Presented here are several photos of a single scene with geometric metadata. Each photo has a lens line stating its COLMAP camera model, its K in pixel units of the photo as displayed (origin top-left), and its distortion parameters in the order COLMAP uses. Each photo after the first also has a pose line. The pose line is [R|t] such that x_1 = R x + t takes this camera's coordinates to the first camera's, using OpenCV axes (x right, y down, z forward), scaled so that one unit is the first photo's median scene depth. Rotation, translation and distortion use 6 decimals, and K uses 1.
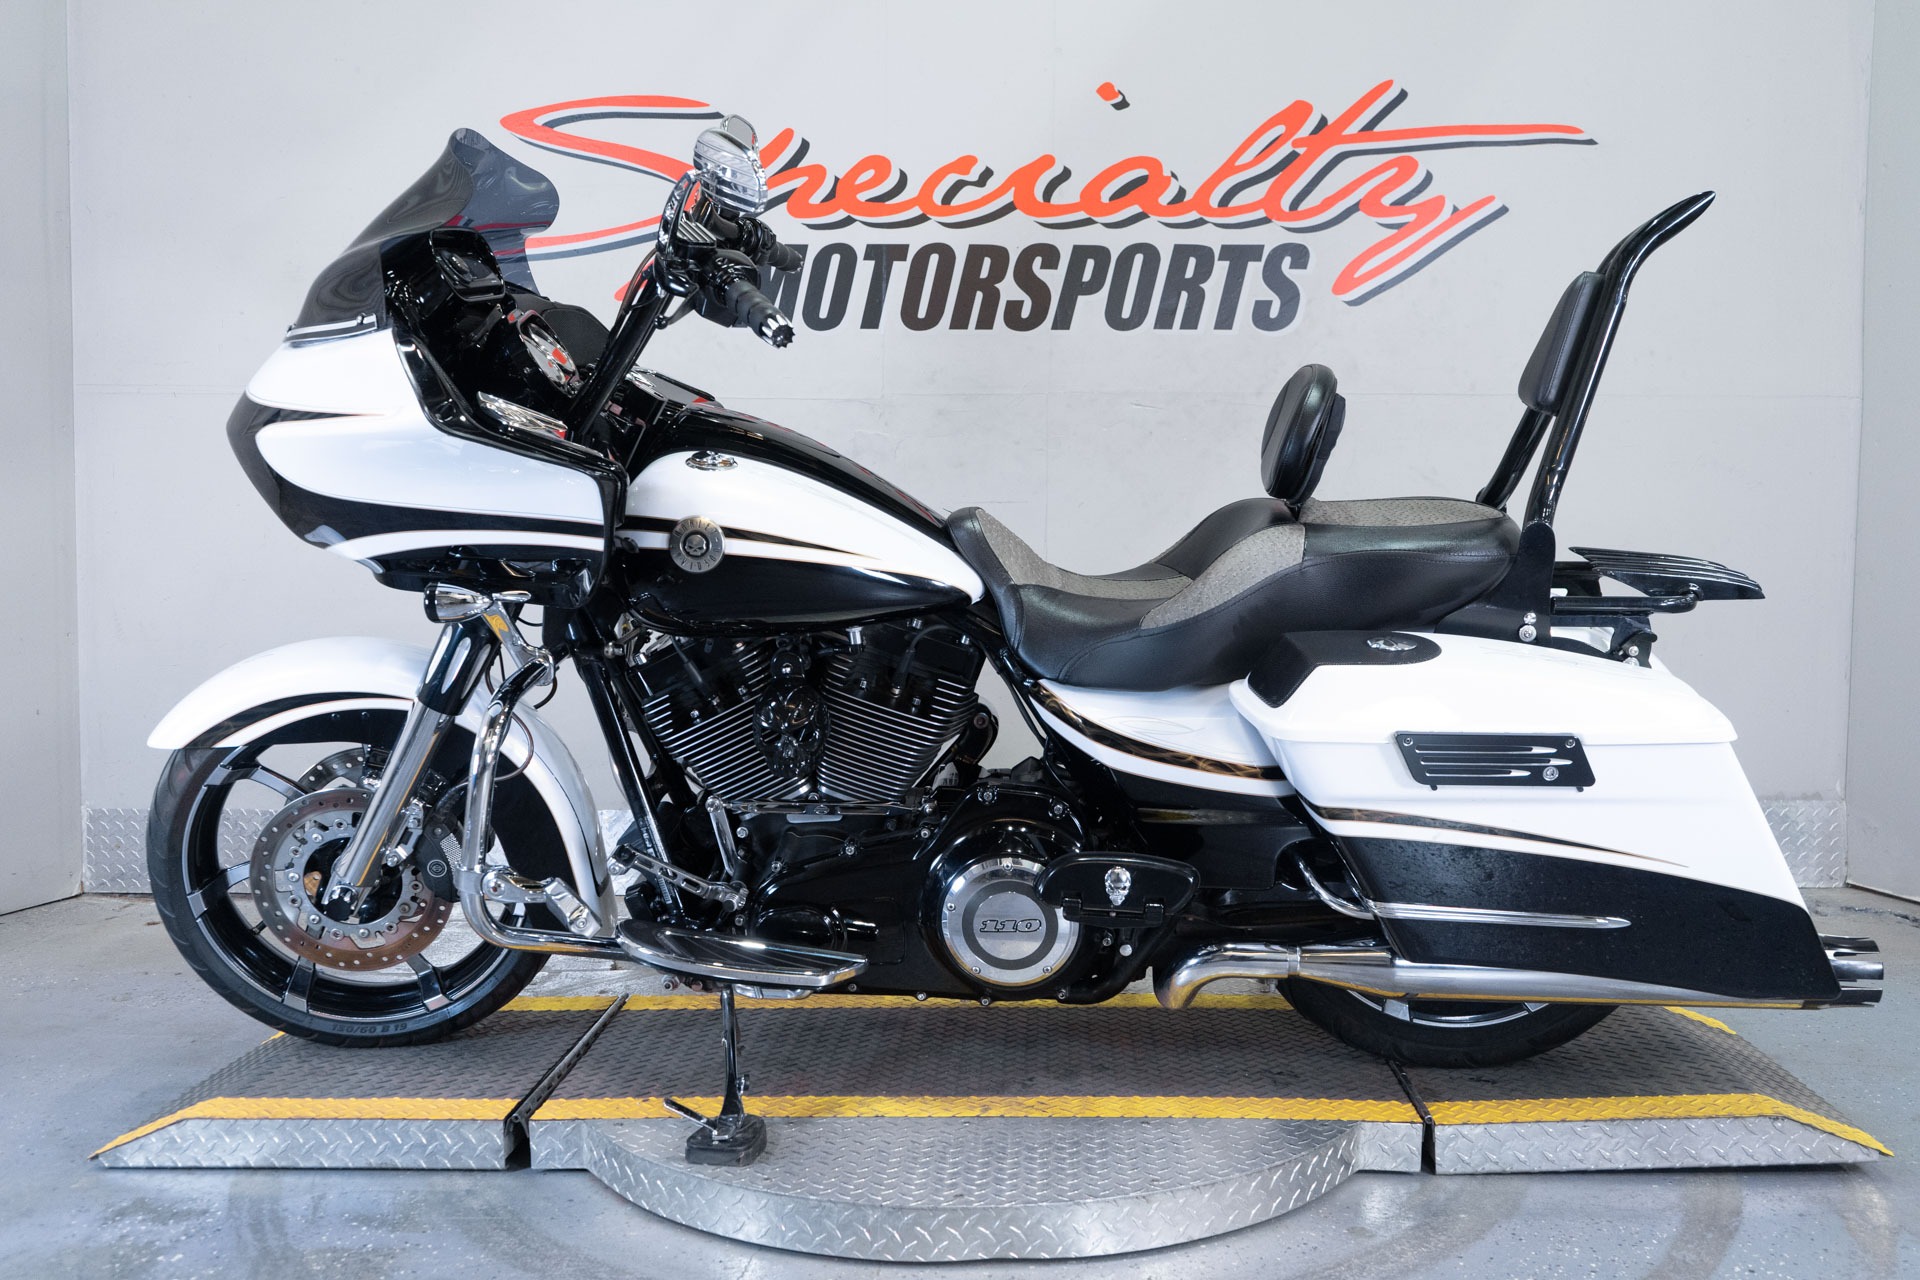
lens RADIAL K [[1862.7, 0, 960.0], [0, 1862.7, 640.0], [0, 0, 1]] dist [0.005027, -0.001083]
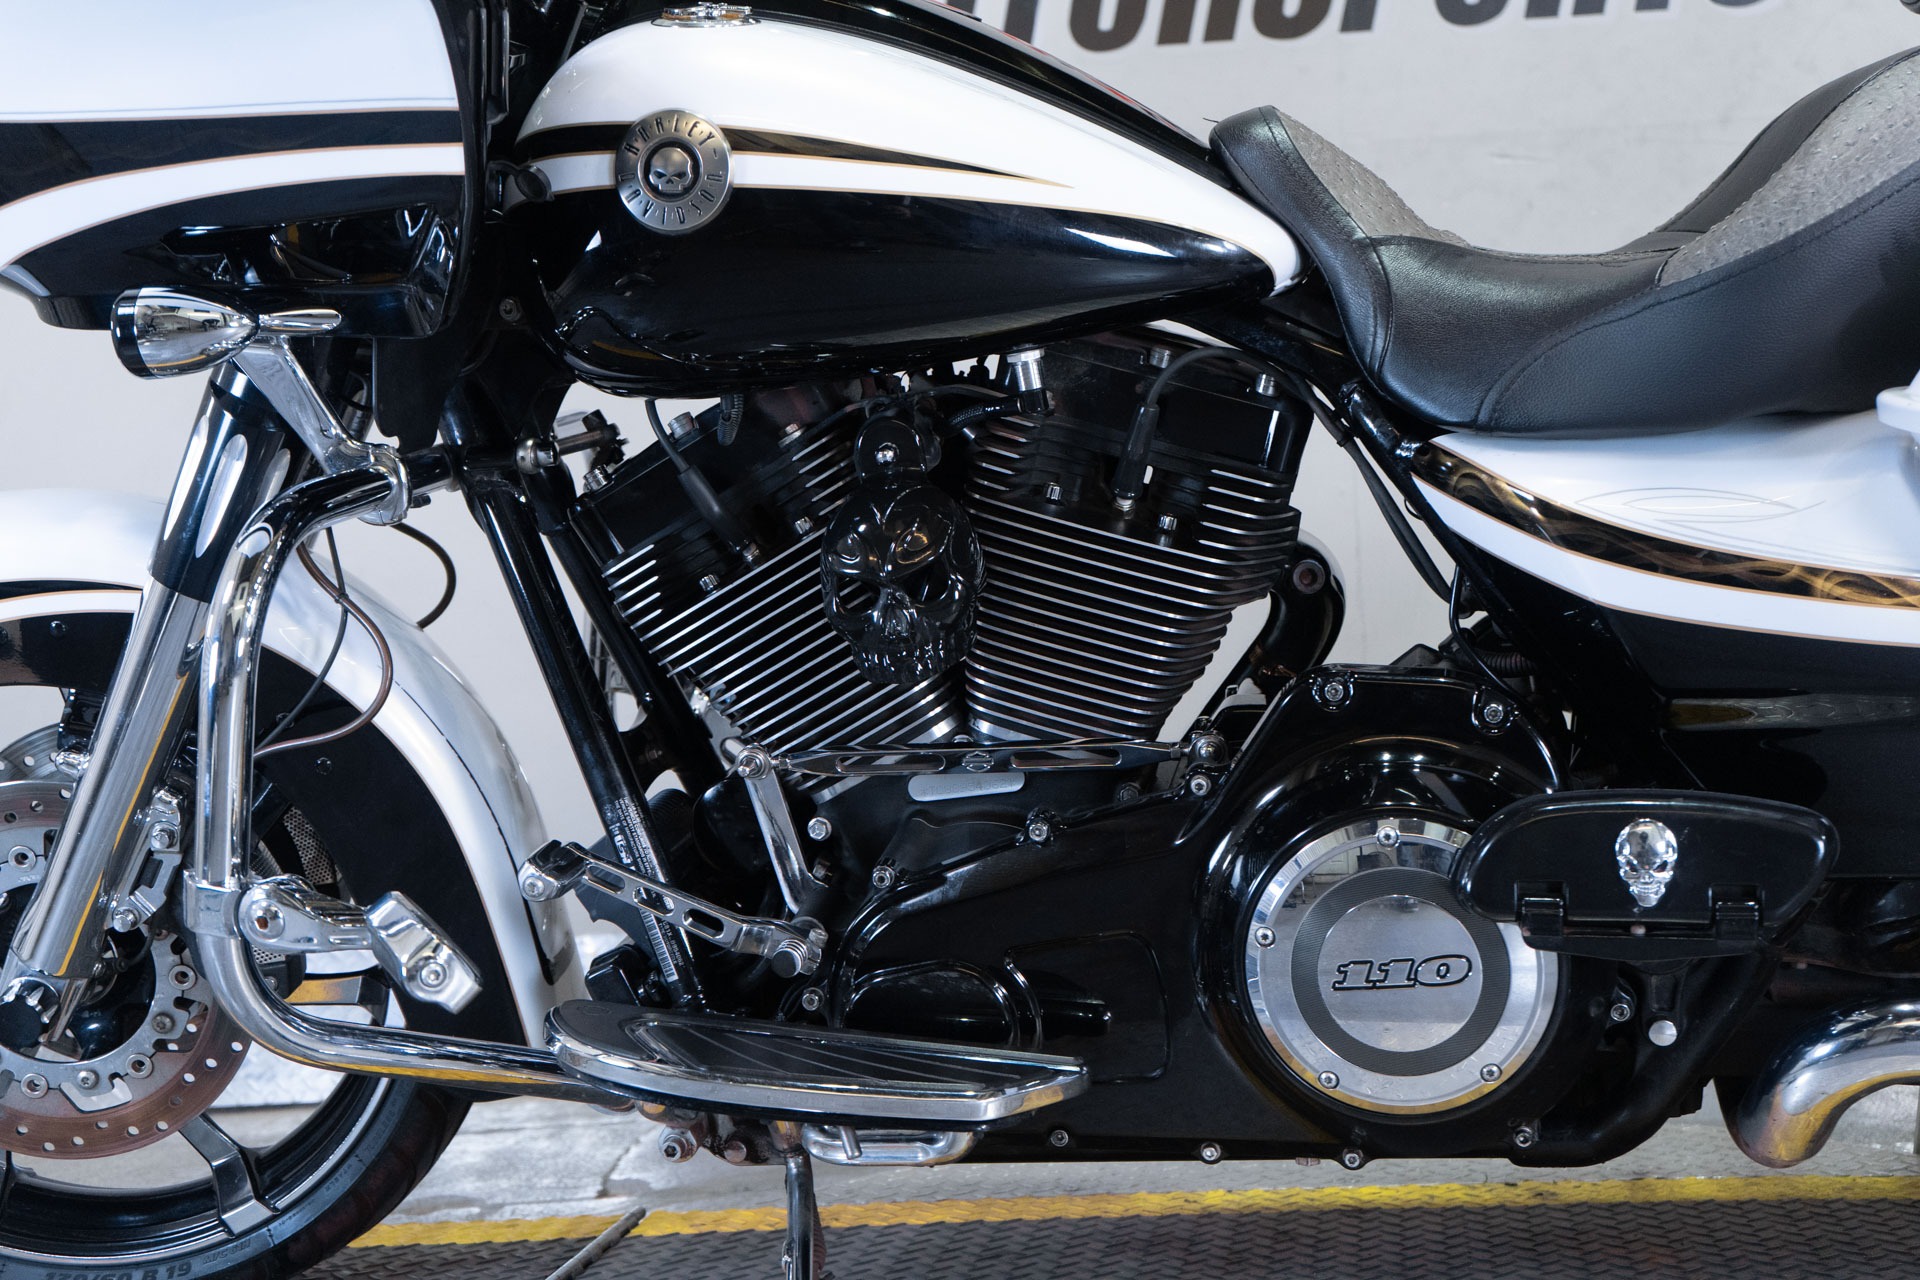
lens RADIAL K [[2711.7, 0, 960.0], [0, 2711.7, 640.0], [0, 0, 1]] dist [-0.002036, -0.018855]
pose [[0.992531, -0.051339, -0.110665, -0.001608], [0.044766, 0.997128, -0.061089, 0.096928], [0.113484, 0.055679, 0.991978, 0.304856]]
